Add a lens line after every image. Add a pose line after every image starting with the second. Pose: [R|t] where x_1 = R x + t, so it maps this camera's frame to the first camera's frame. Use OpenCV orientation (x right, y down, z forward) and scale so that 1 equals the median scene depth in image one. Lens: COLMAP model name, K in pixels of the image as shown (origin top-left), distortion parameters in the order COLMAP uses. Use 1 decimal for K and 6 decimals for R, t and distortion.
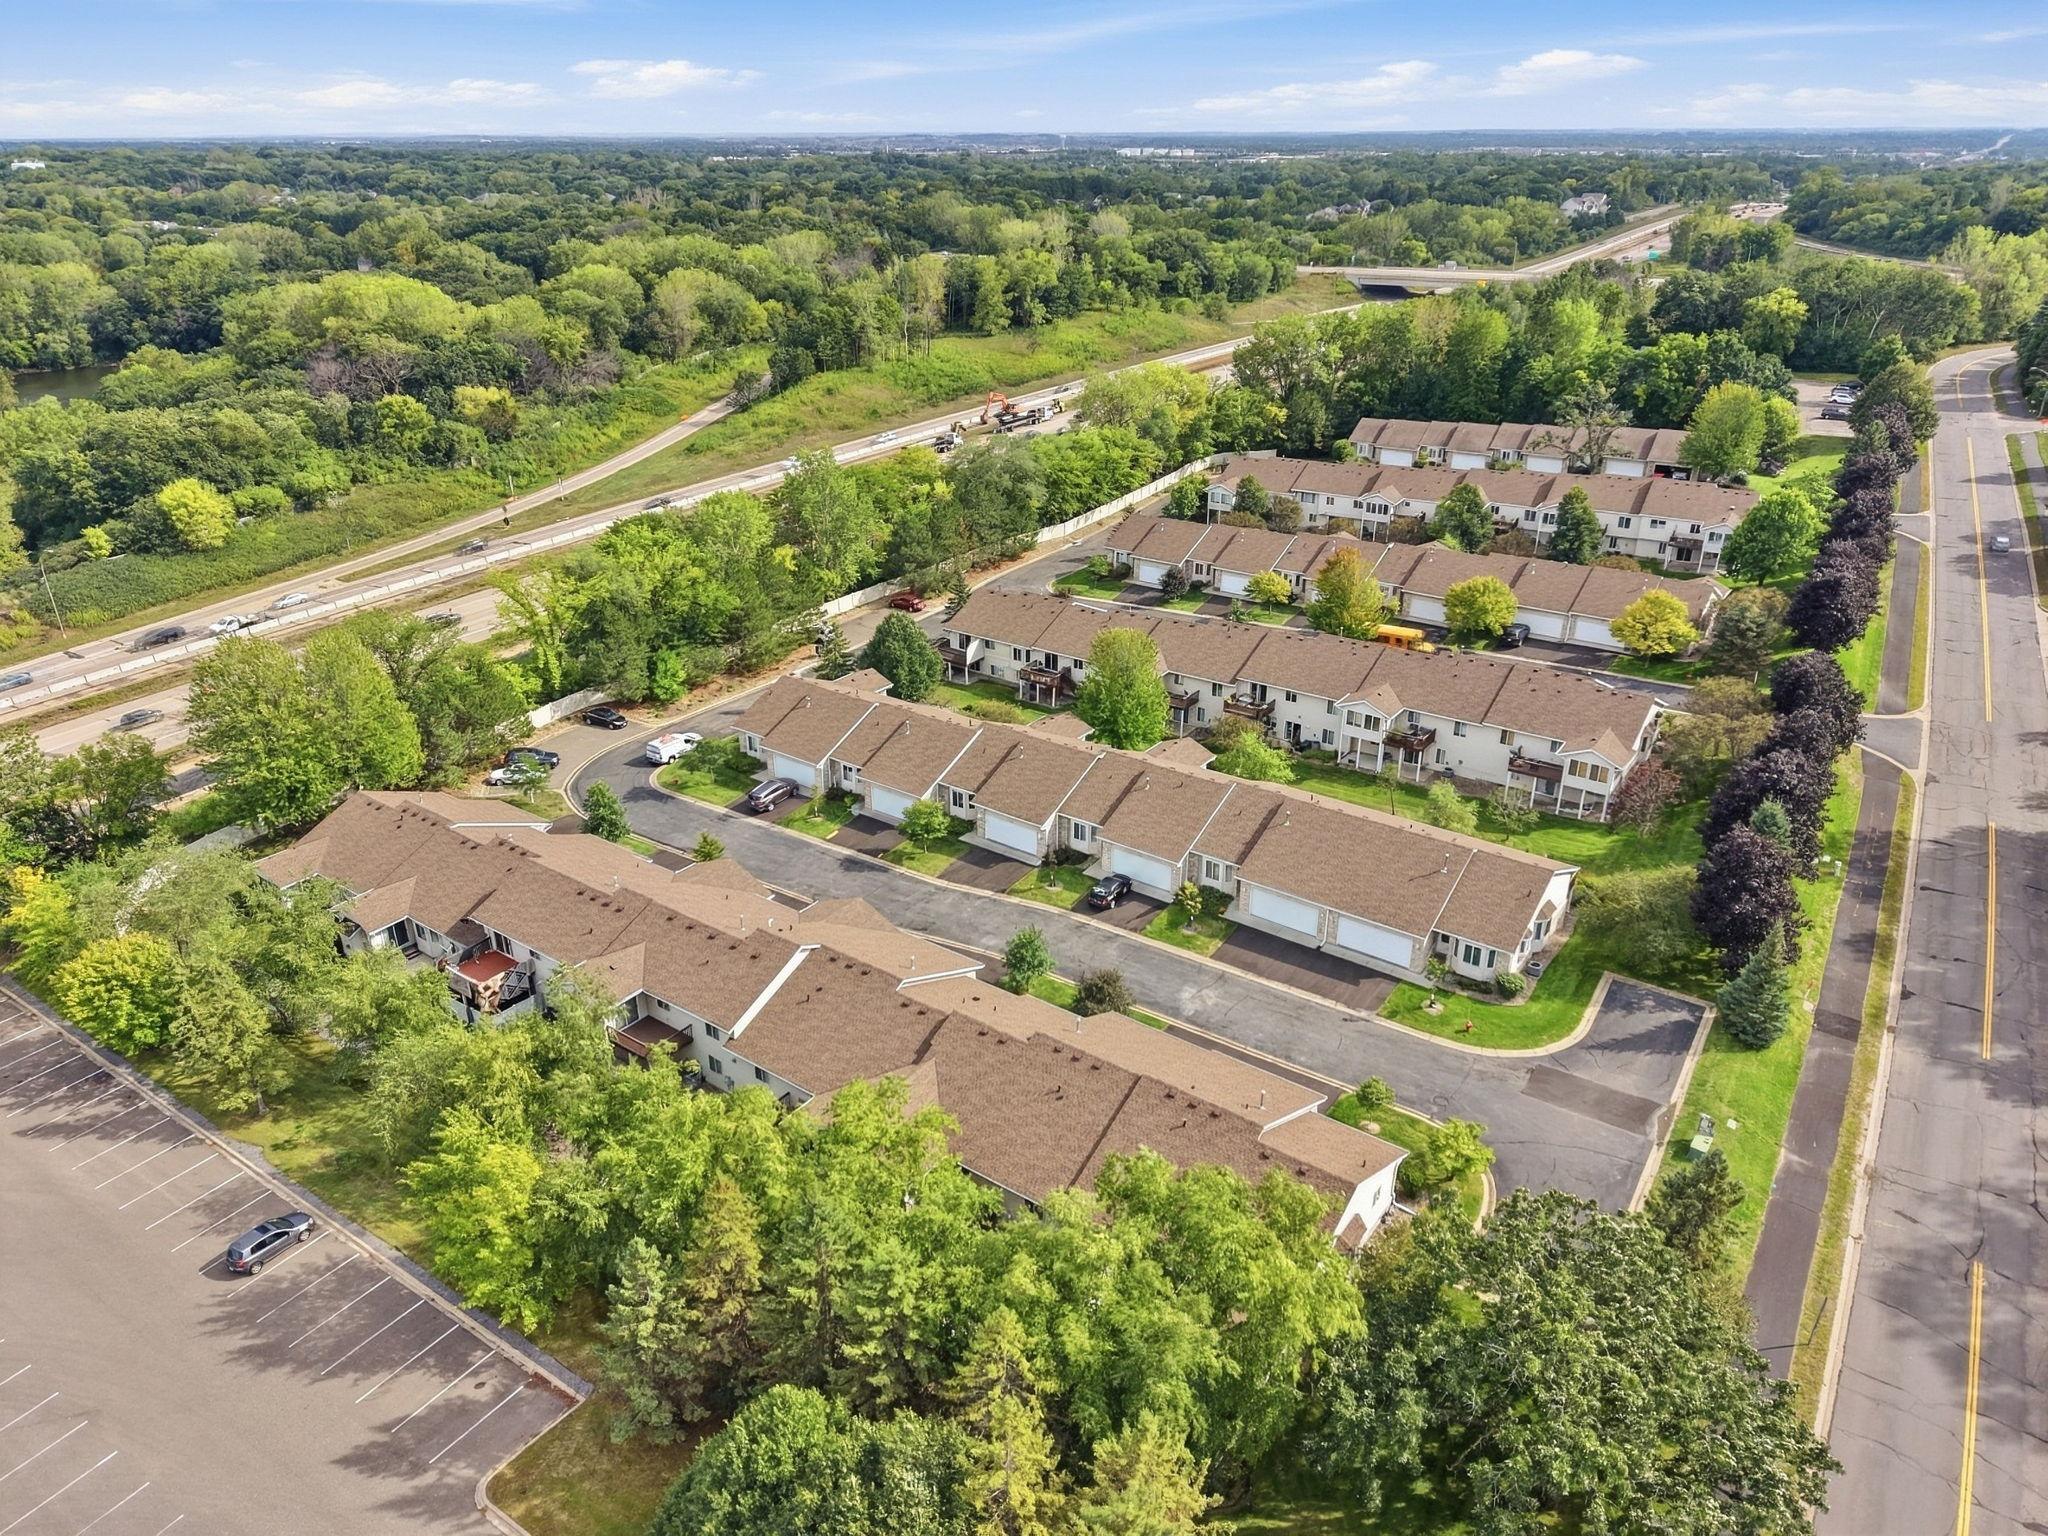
lens RADIAL K [[1366.8, 0, 1024.0], [0, 1366.8, 768.0], [0, 0, 1]] dist [0.000369, -0.000779]
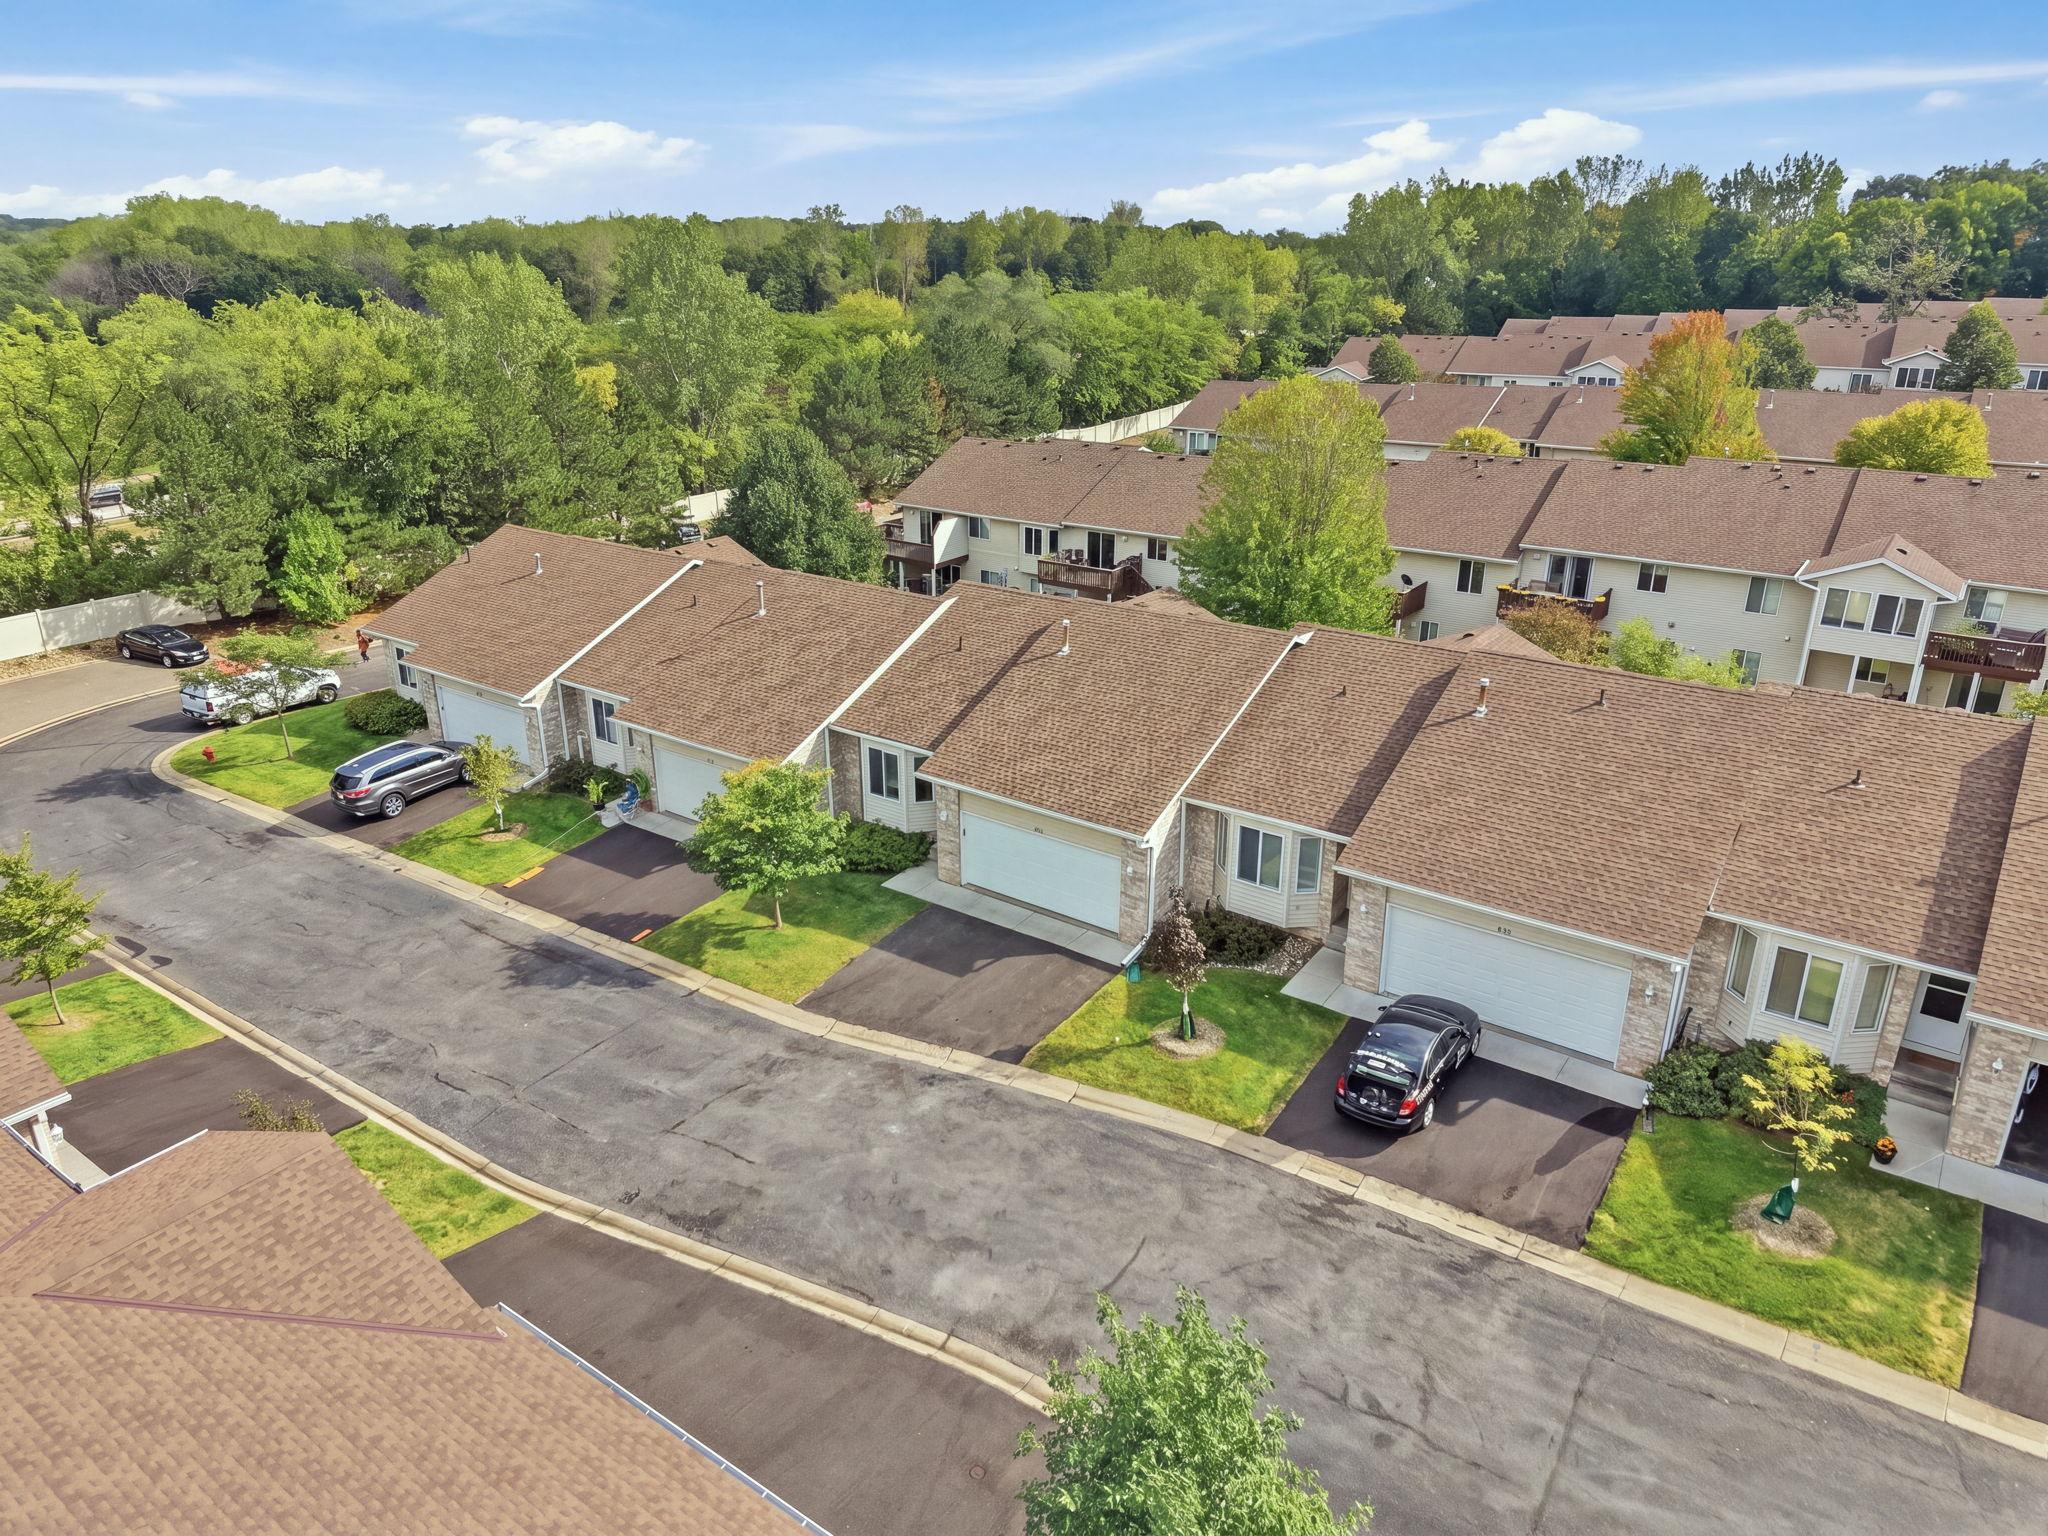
lens RADIAL K [[1280.8, 0, 1024.0], [0, 1280.8, 768.0], [0, 0, 1]] dist [-0.001346, -0.000956]
pose [[0.999974, -0.000240, 0.007211, -0.014101], [0.000772, 0.997260, -0.073969, 0.044057], [-0.007173, 0.073973, 0.997234, 0.648087]]
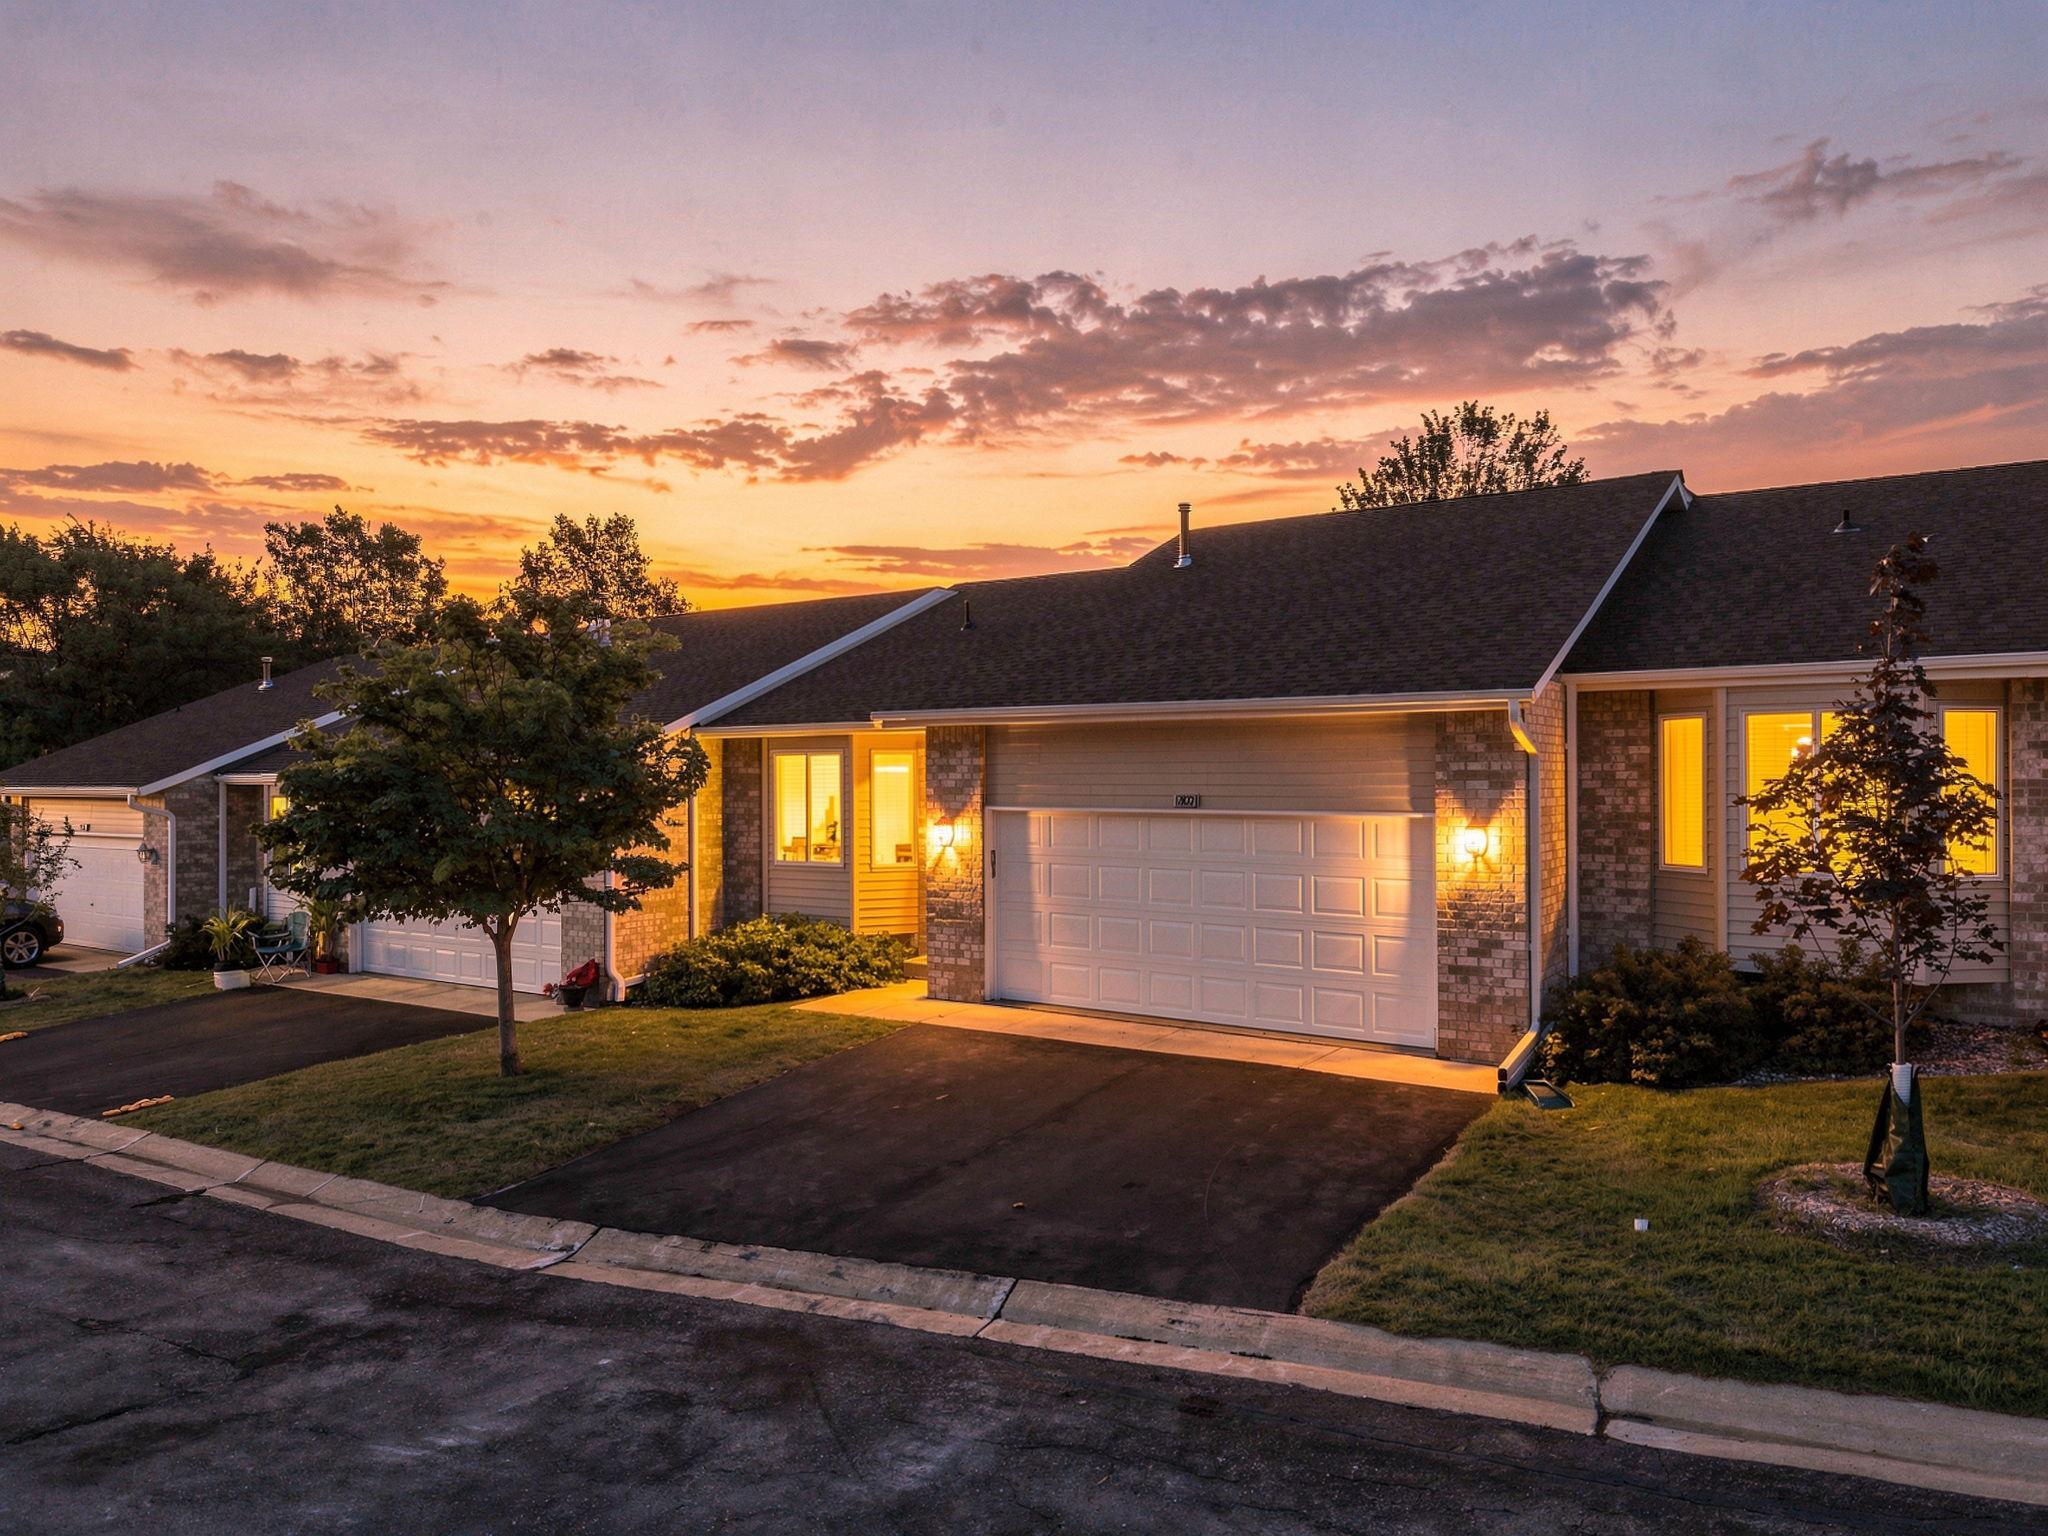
lens RADIAL K [[1371.9, 0, 952.7], [0, 1371.9, 748.0], [0, 0, 1]] dist [0.001978, -0.000170]
pose [[0.999765, -0.010372, -0.019052, -0.026896], [0.001124, 0.901885, -0.431975, 0.084423], [0.021664, 0.431852, 0.901684, 0.818634]]
